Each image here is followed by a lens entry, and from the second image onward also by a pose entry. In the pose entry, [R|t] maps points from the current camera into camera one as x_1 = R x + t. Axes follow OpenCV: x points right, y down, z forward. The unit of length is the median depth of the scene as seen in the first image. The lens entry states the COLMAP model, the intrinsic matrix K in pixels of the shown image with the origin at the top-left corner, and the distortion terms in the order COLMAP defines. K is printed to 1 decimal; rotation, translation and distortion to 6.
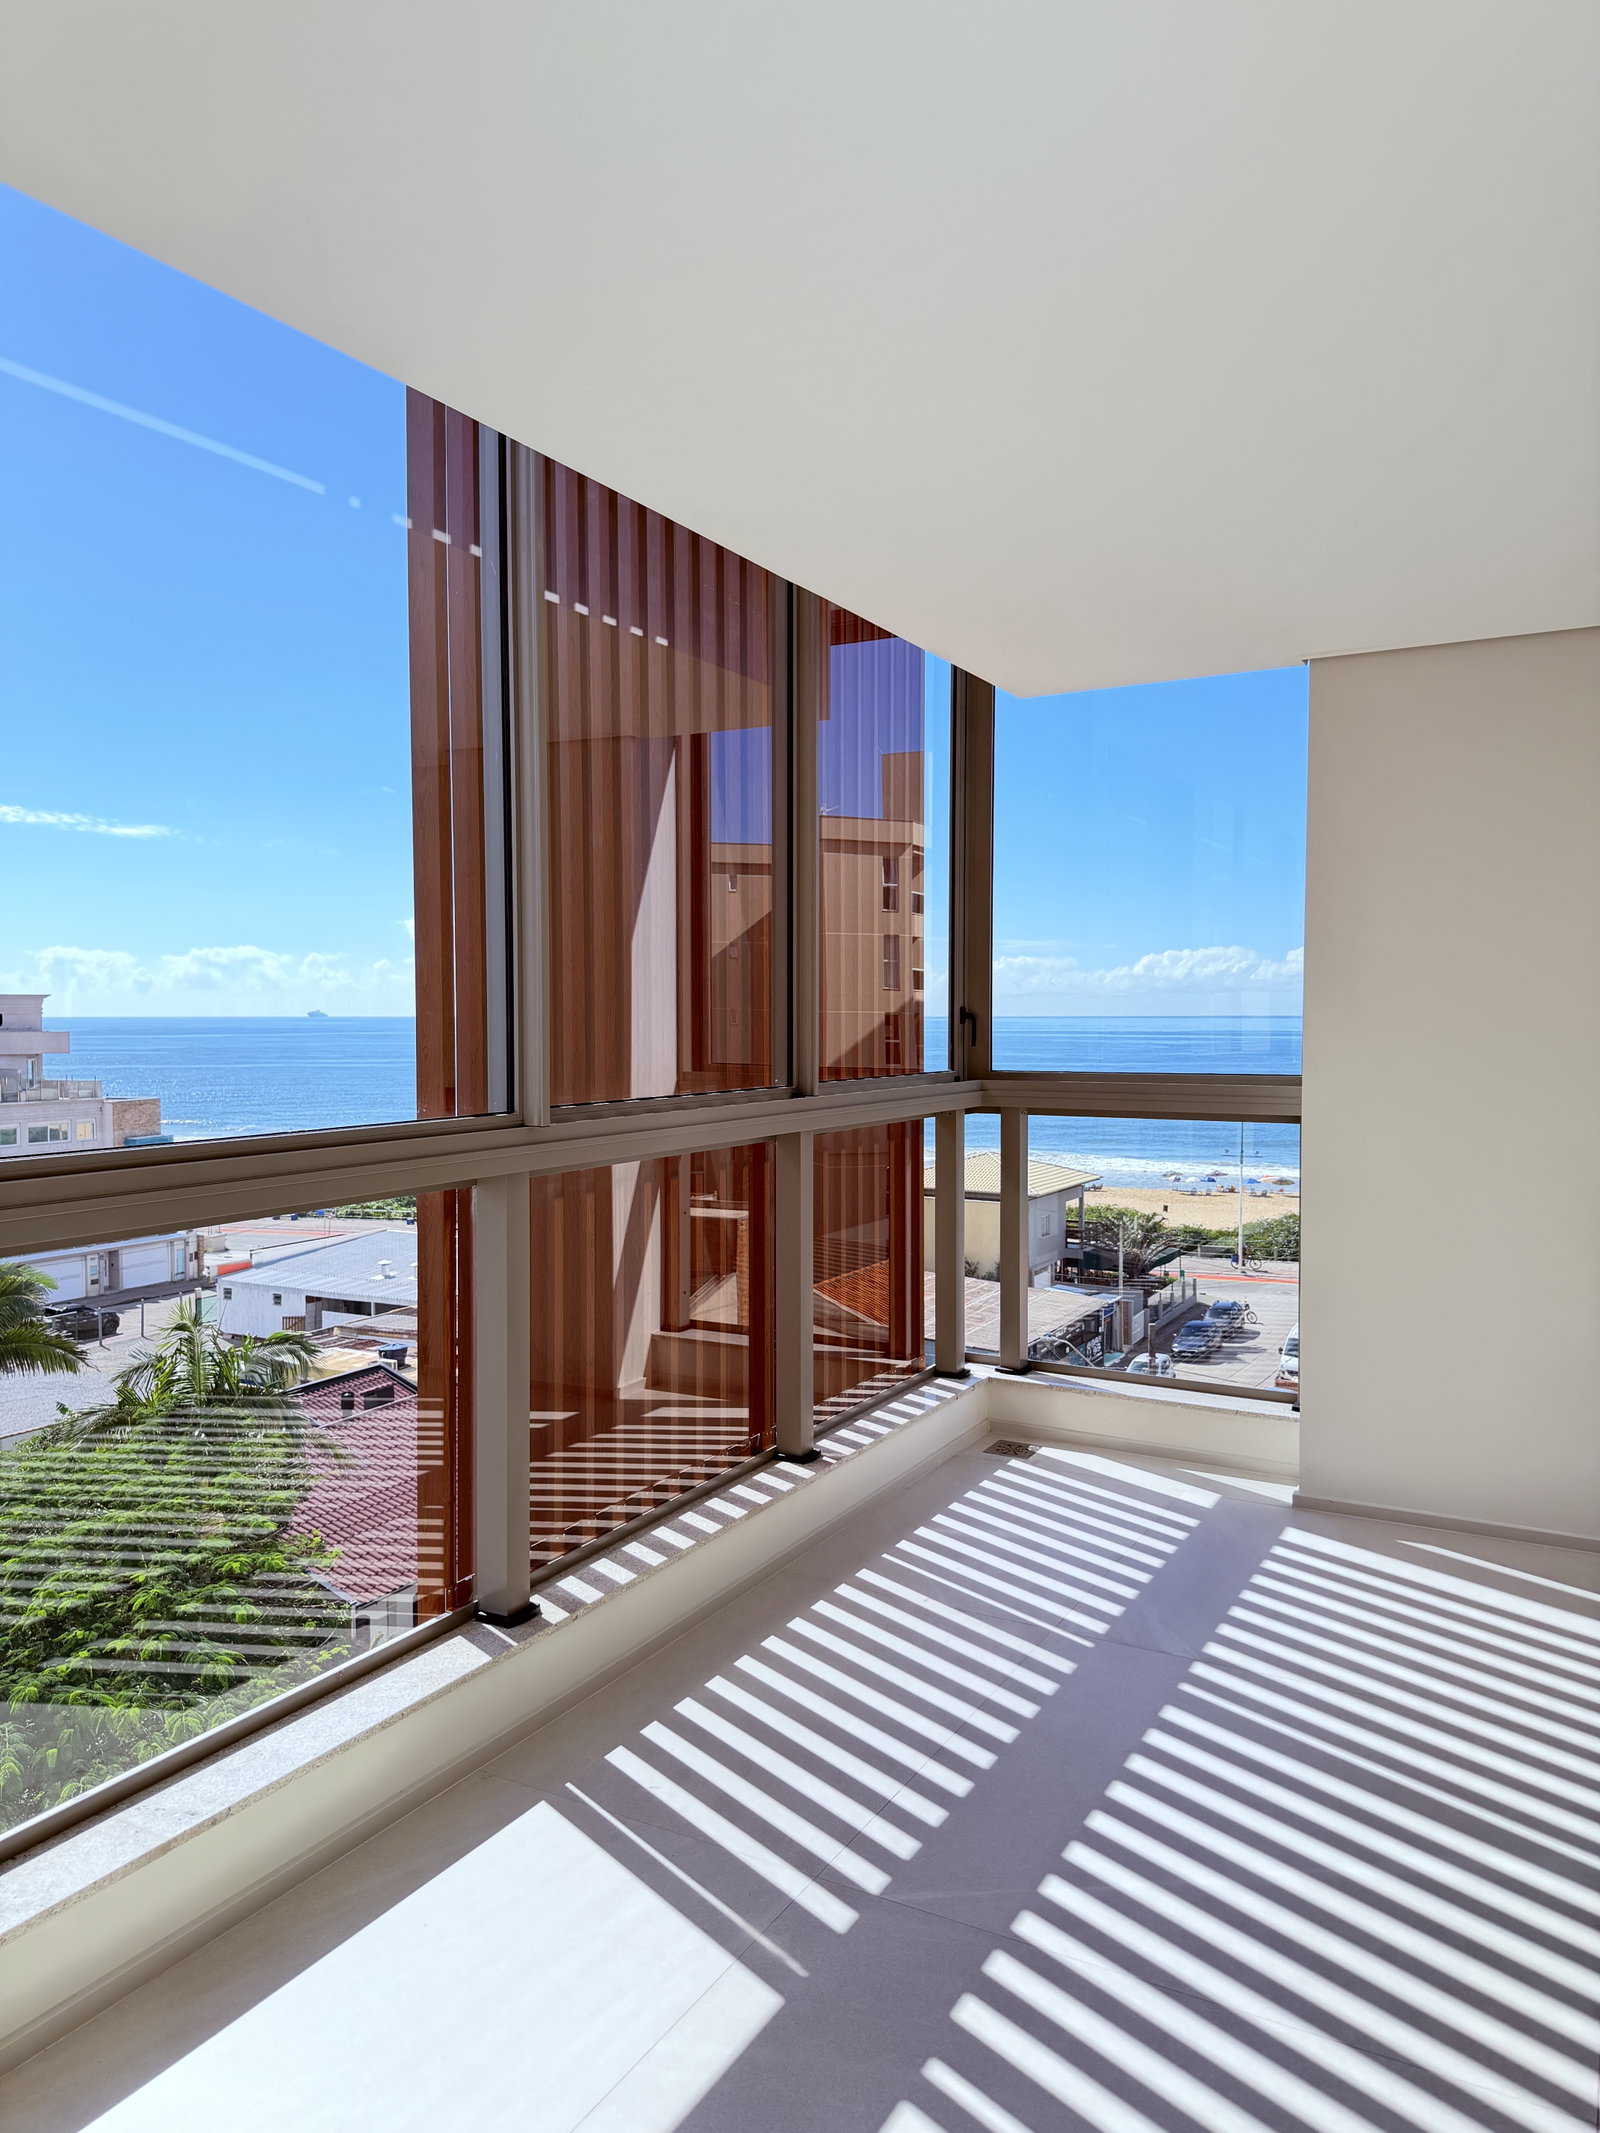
lens RADIAL K [[1492.7, 0, 794.9], [0, 1492.7, 1091.5], [0, 0, 1]] dist [0.158093, -0.330559]
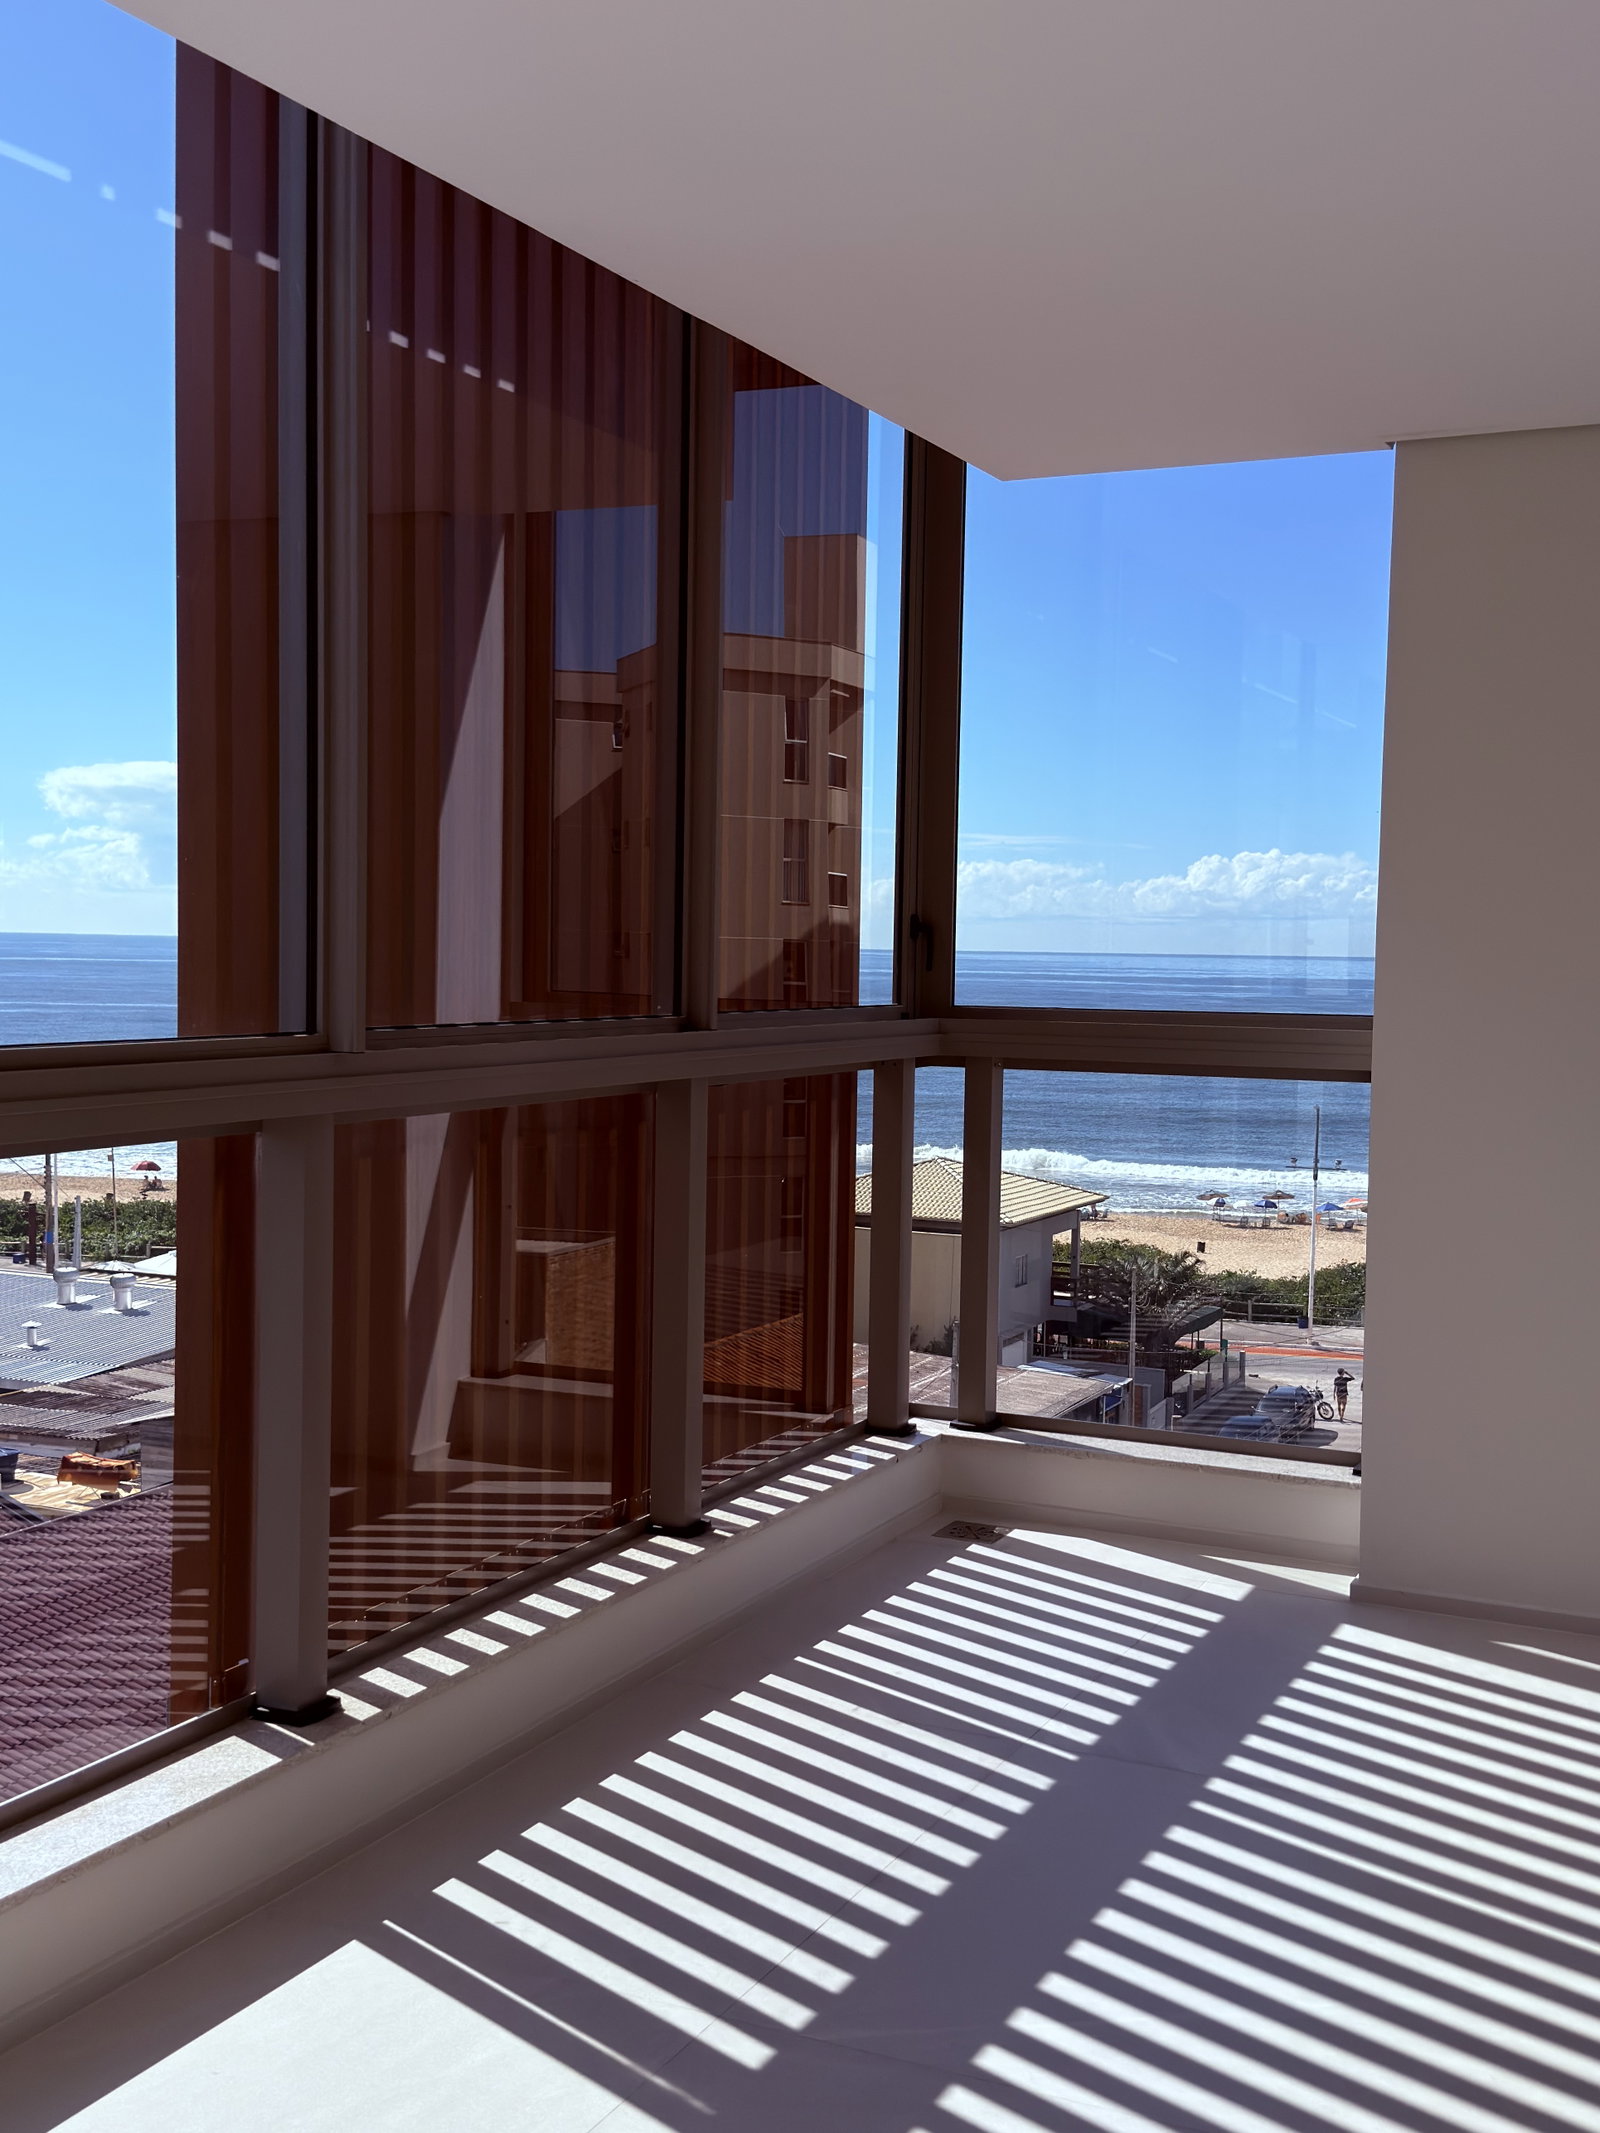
lens RADIAL K [[2333.7, 0, 814.1], [0, 2333.7, 1086.7], [0, 0, 1]] dist [0.106698, -0.048672]
pose [[0.997020, 0.014137, 0.075838, -0.018107], [-0.014877, 0.999847, 0.009203, 0.015667], [-0.075696, -0.010304, 0.997078, -0.100219]]
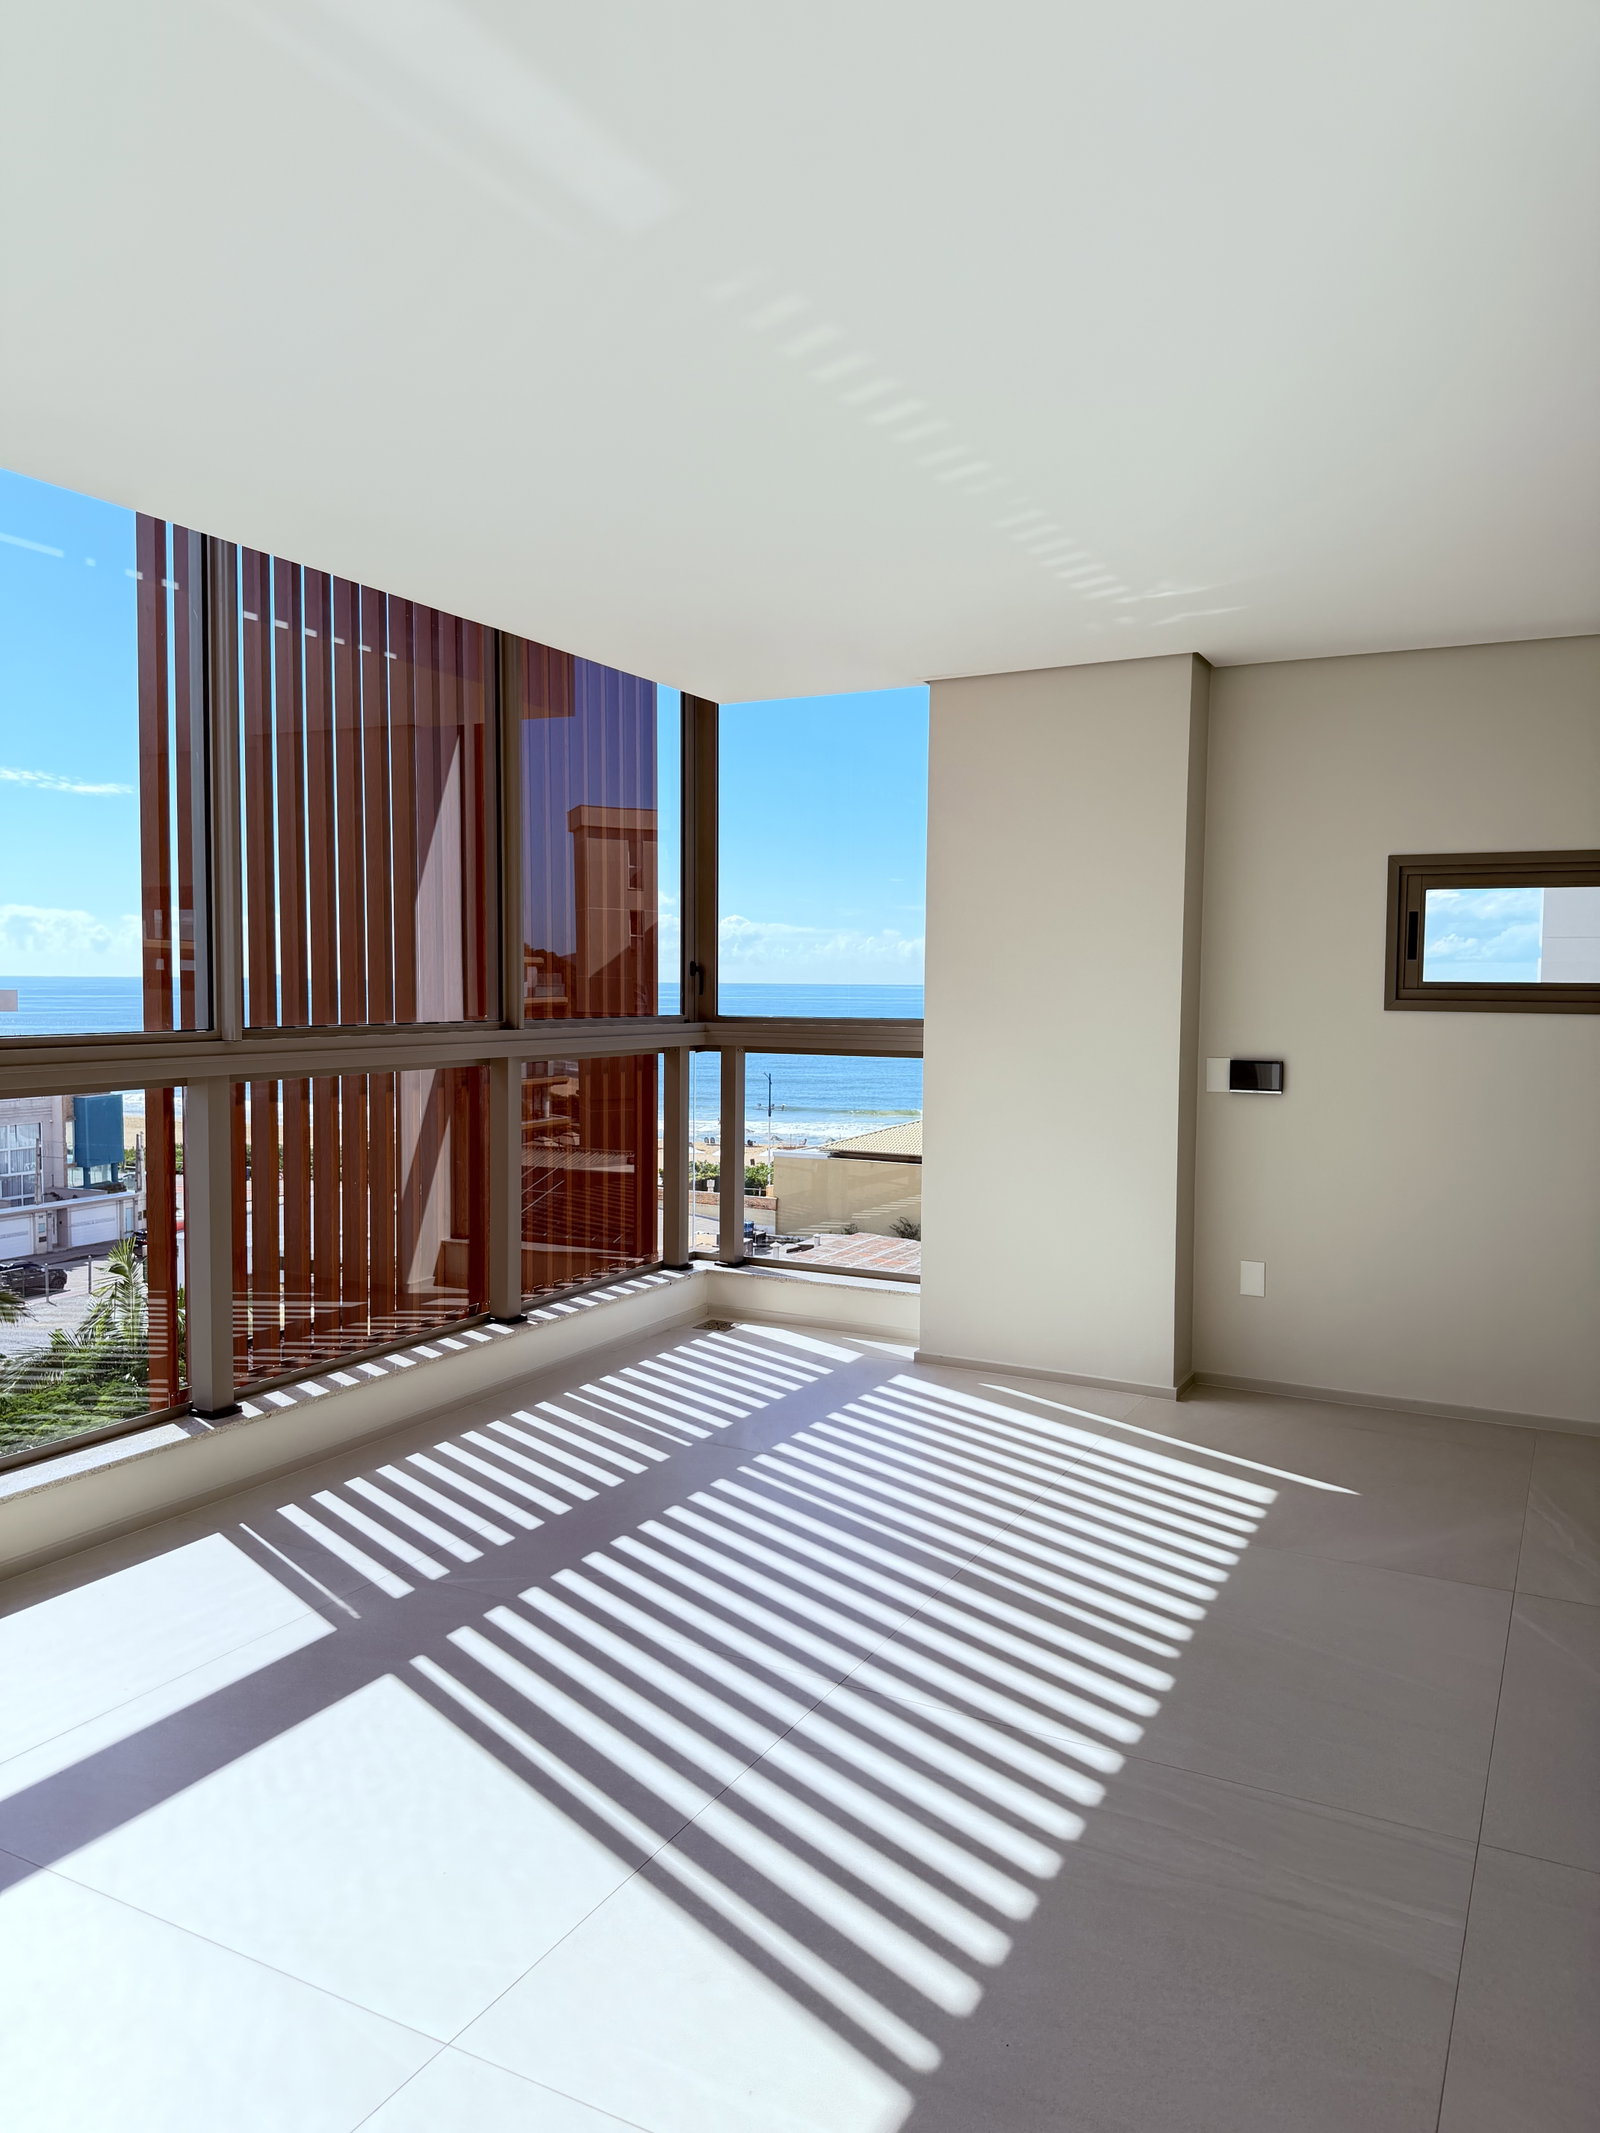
lens RADIAL K [[1492.7, 0, 794.9], [0, 1492.7, 1091.5], [0, 0, 1]] dist [0.158093, -0.330559]
pose [[0.999692, 0.007328, 0.023707, 0.170102], [-0.007854, 0.999724, 0.022151, 0.020486], [-0.023538, -0.022331, 0.999474, -0.196031]]
